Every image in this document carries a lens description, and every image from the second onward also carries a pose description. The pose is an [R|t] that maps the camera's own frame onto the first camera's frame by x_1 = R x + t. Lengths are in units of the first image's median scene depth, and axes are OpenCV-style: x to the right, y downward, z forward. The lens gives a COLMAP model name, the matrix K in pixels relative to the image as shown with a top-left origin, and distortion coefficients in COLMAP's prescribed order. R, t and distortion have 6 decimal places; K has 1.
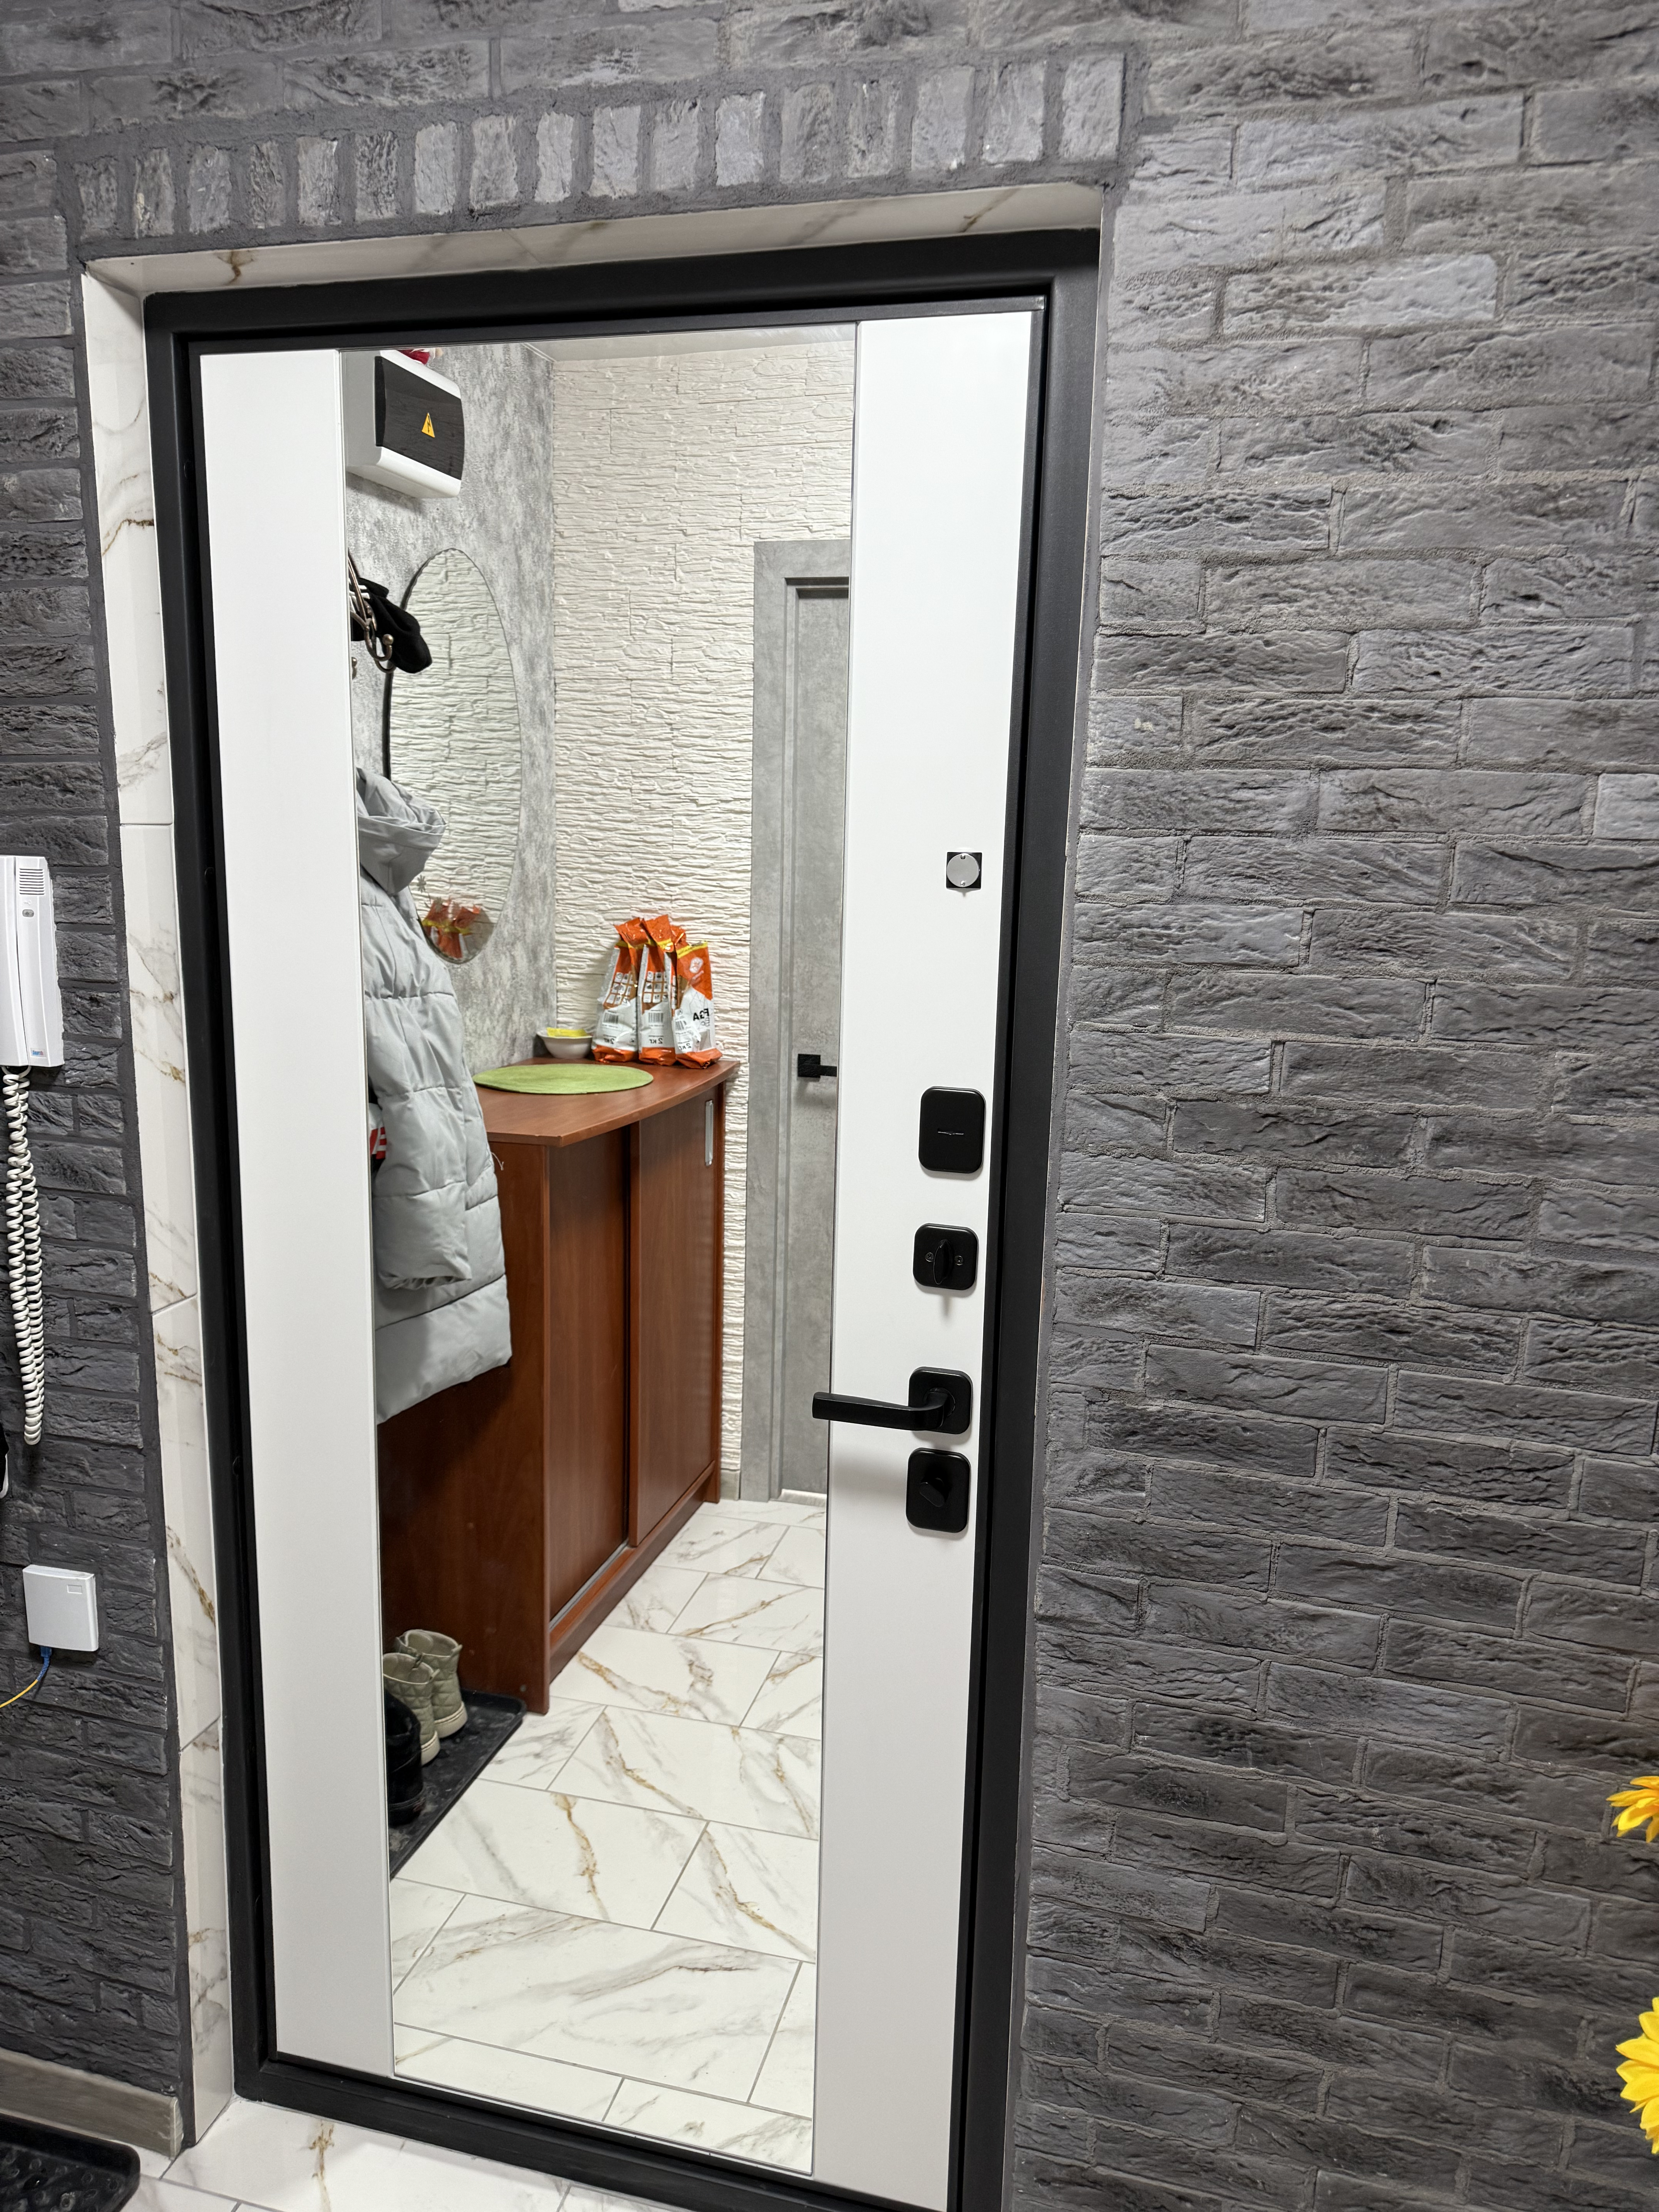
lens RADIAL K [[1589.6, 0, 871.0], [0, 1589.6, 1142.5], [0, 0, 1]] dist [0.020092, -0.018217]
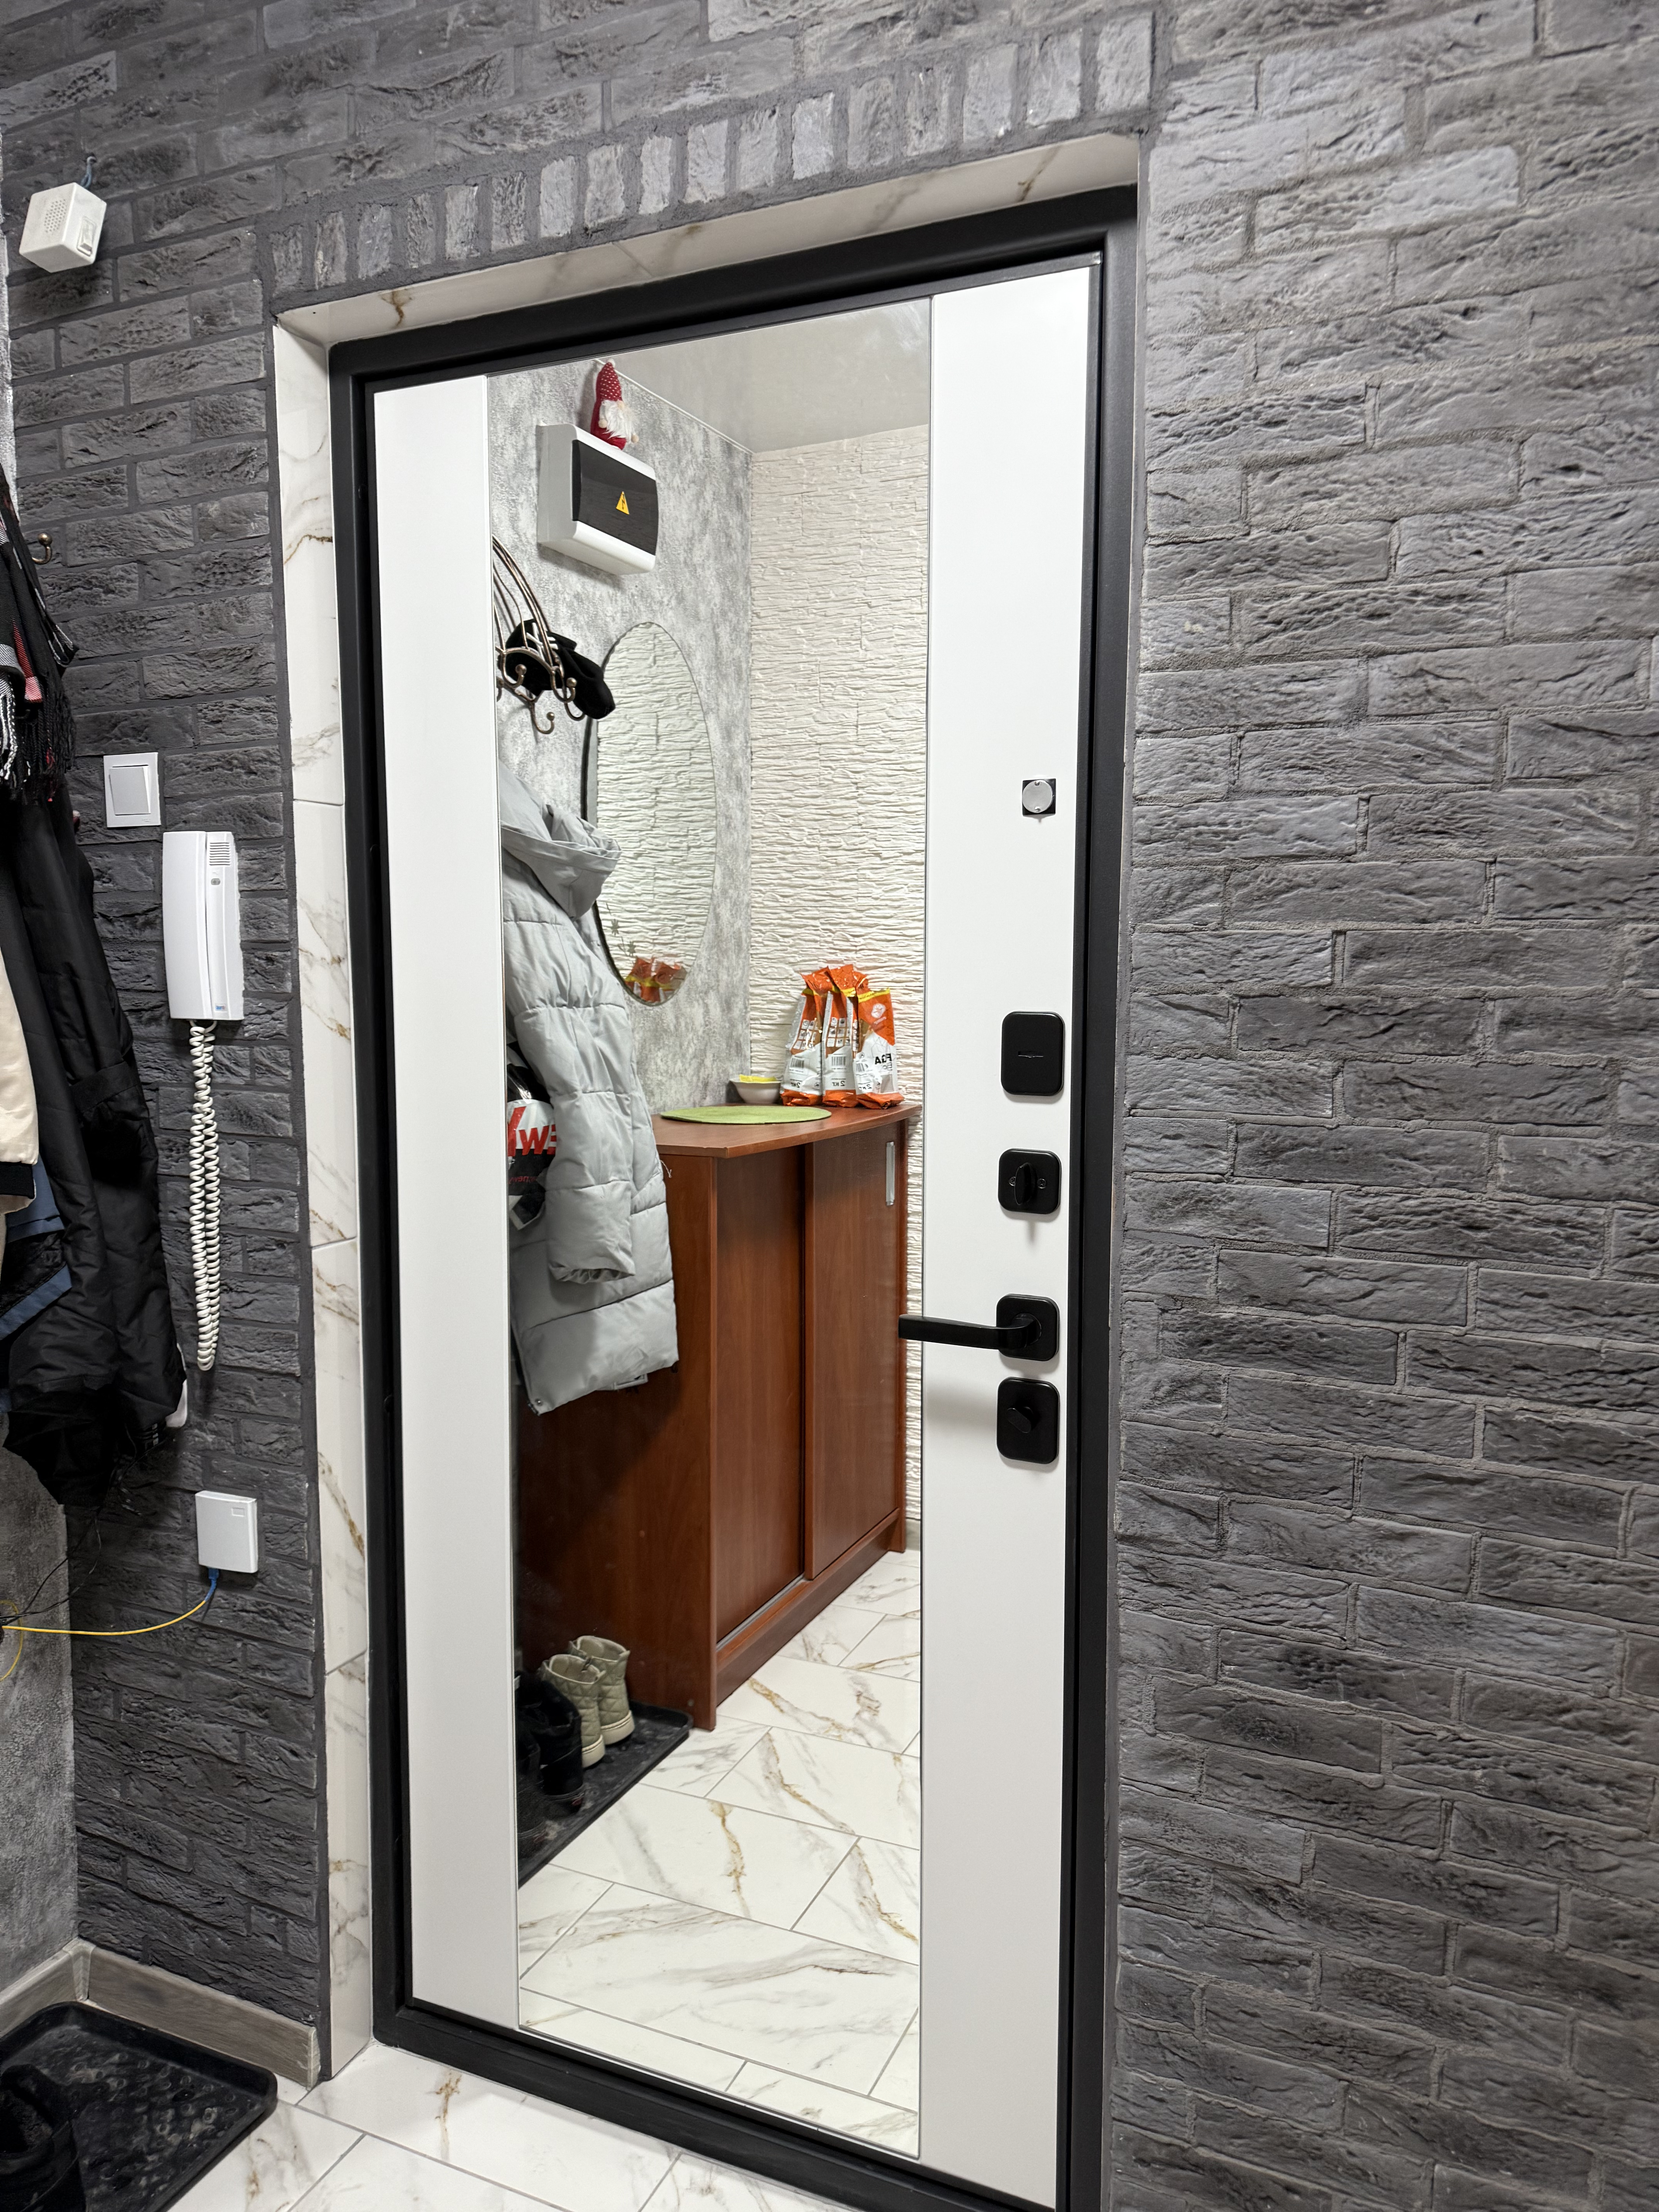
lens RADIAL K [[1589.6, 0, 867.5], [0, 1589.6, 1127.6], [0, 0, 1]] dist [0.020092, -0.018217]
pose [[0.986912, -0.007561, -0.161084, 0.113507], [-0.007414, 0.995717, -0.092160, 0.139370], [0.161091, 0.092148, 0.982628, -0.015950]]
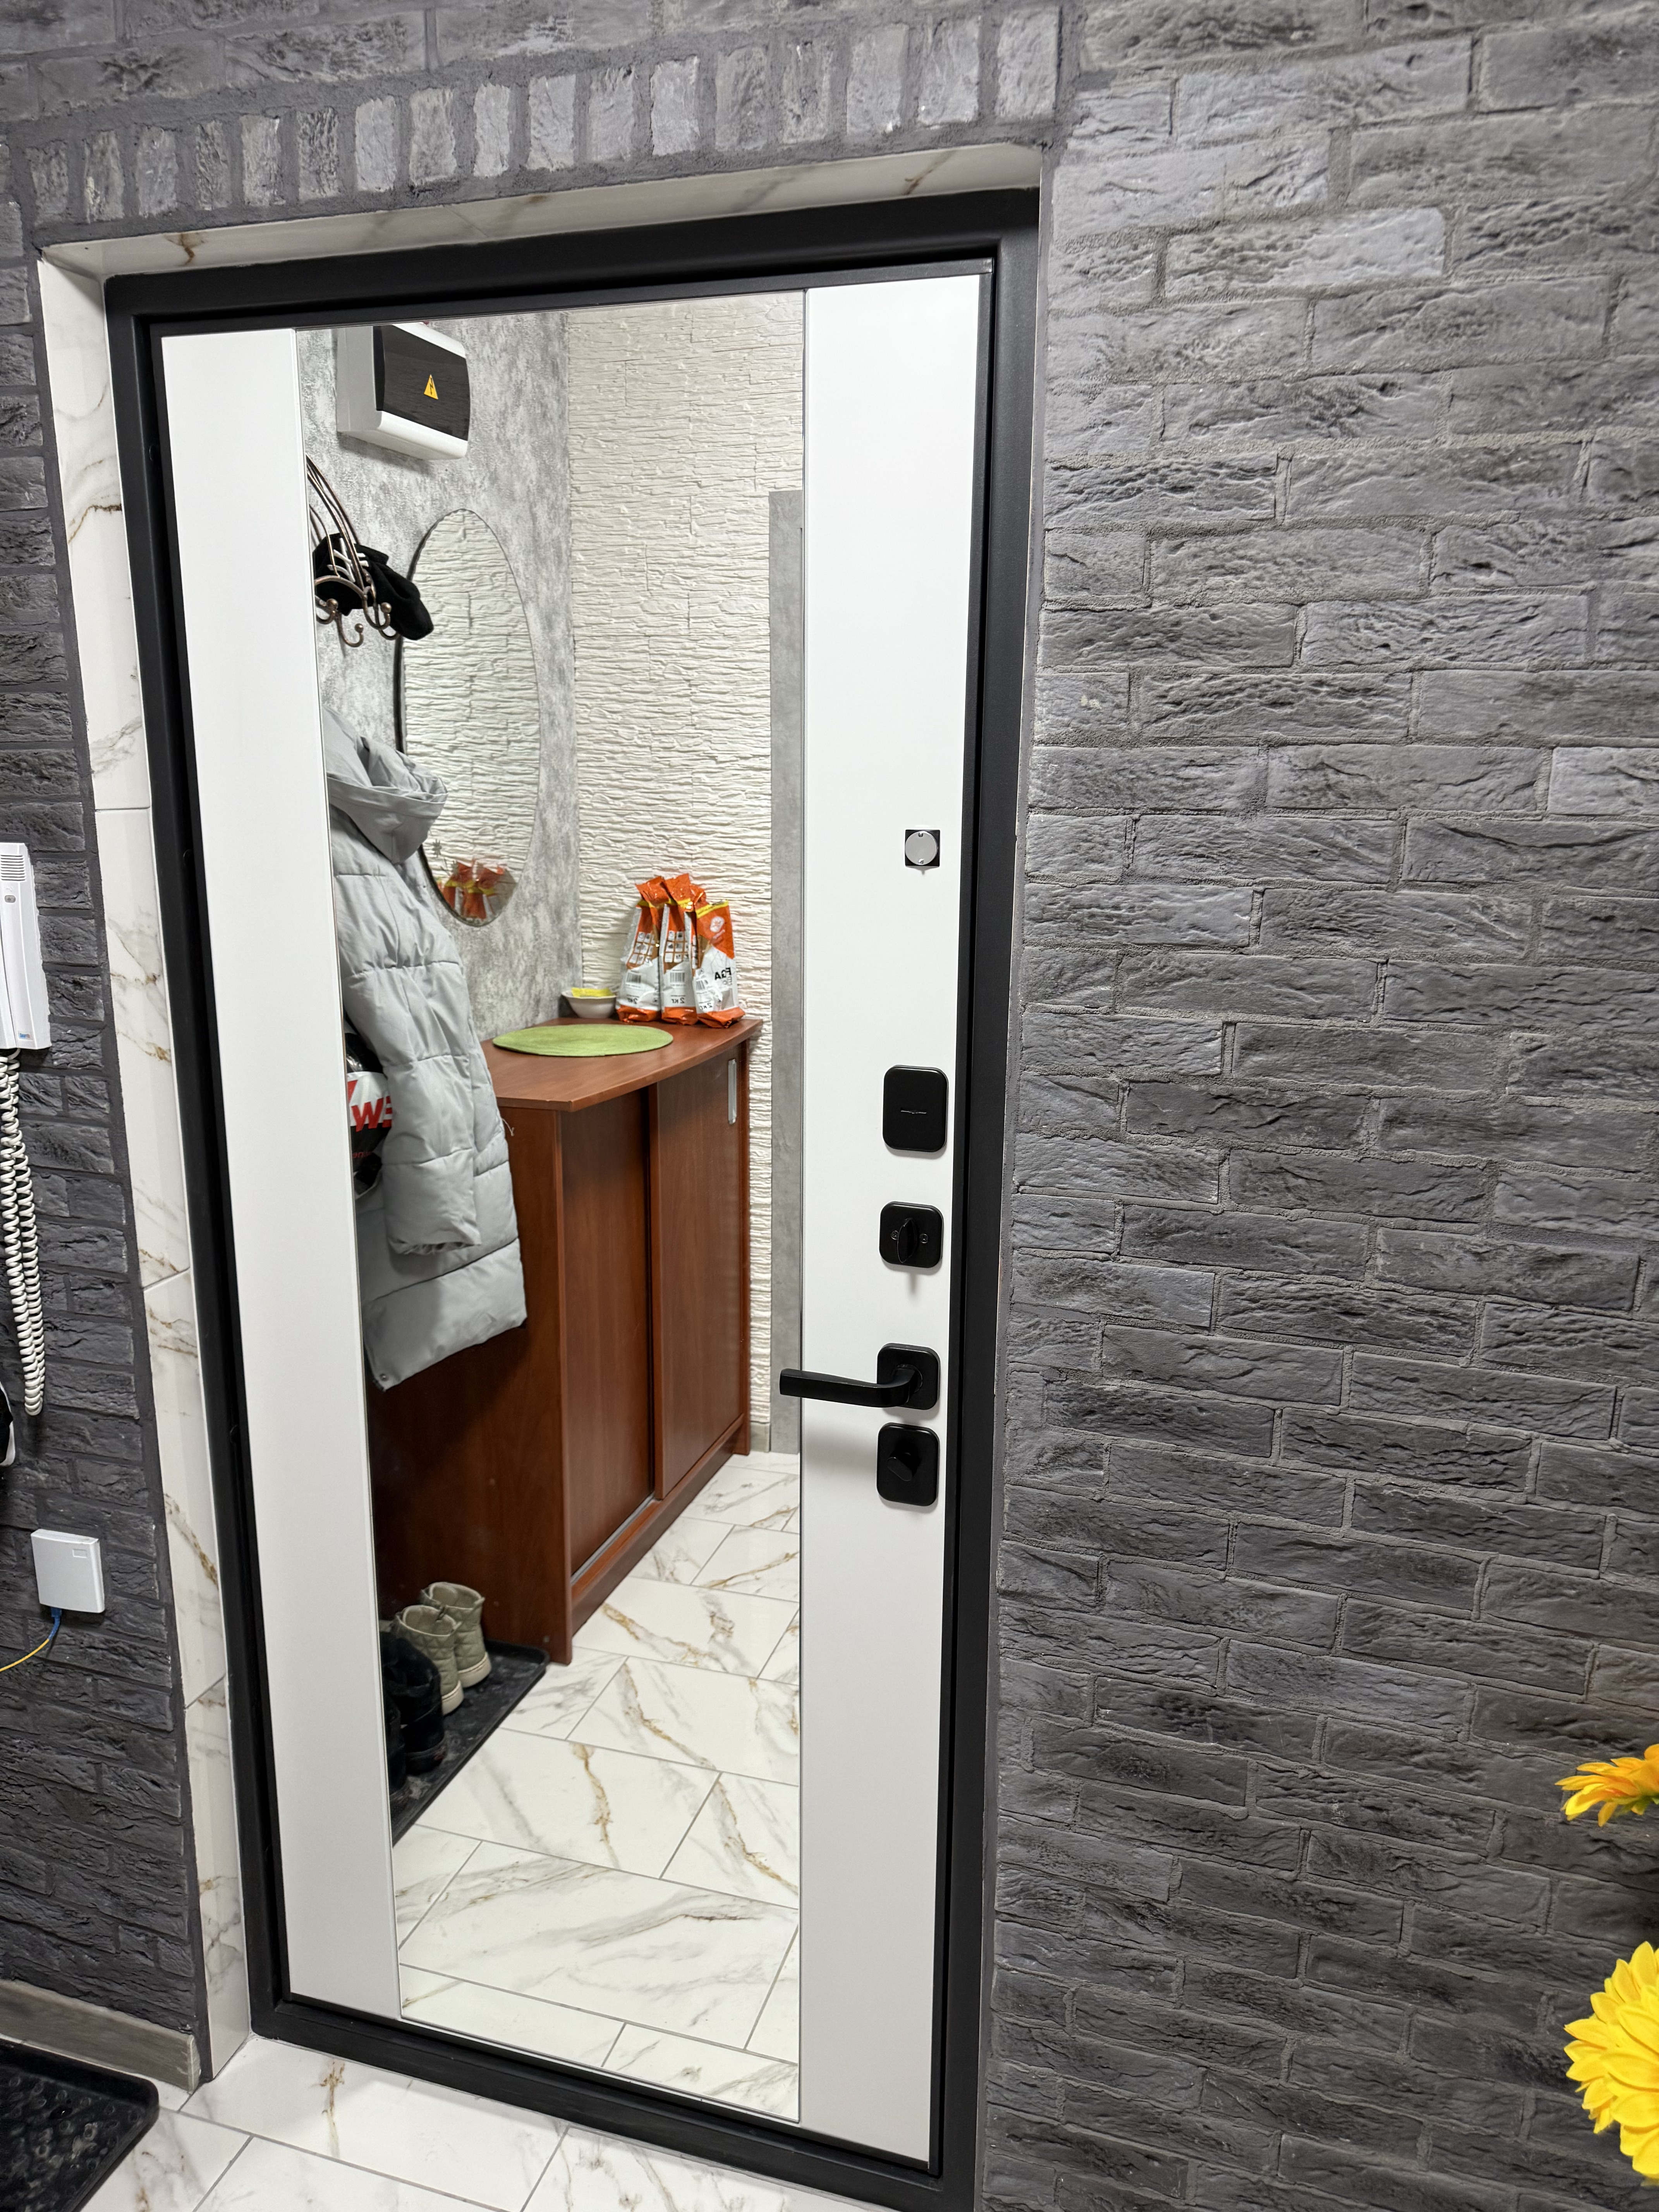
lens RADIAL K [[1589.6, 0, 870.4], [0, 1589.6, 1142.2], [0, 0, 1]] dist [0.020092, -0.018217]
pose [[0.999056, -0.004787, -0.043173, 0.068382], [0.006371, 0.999308, 0.036642, -0.024322], [0.042968, -0.036882, 0.998395, 0.001506]]
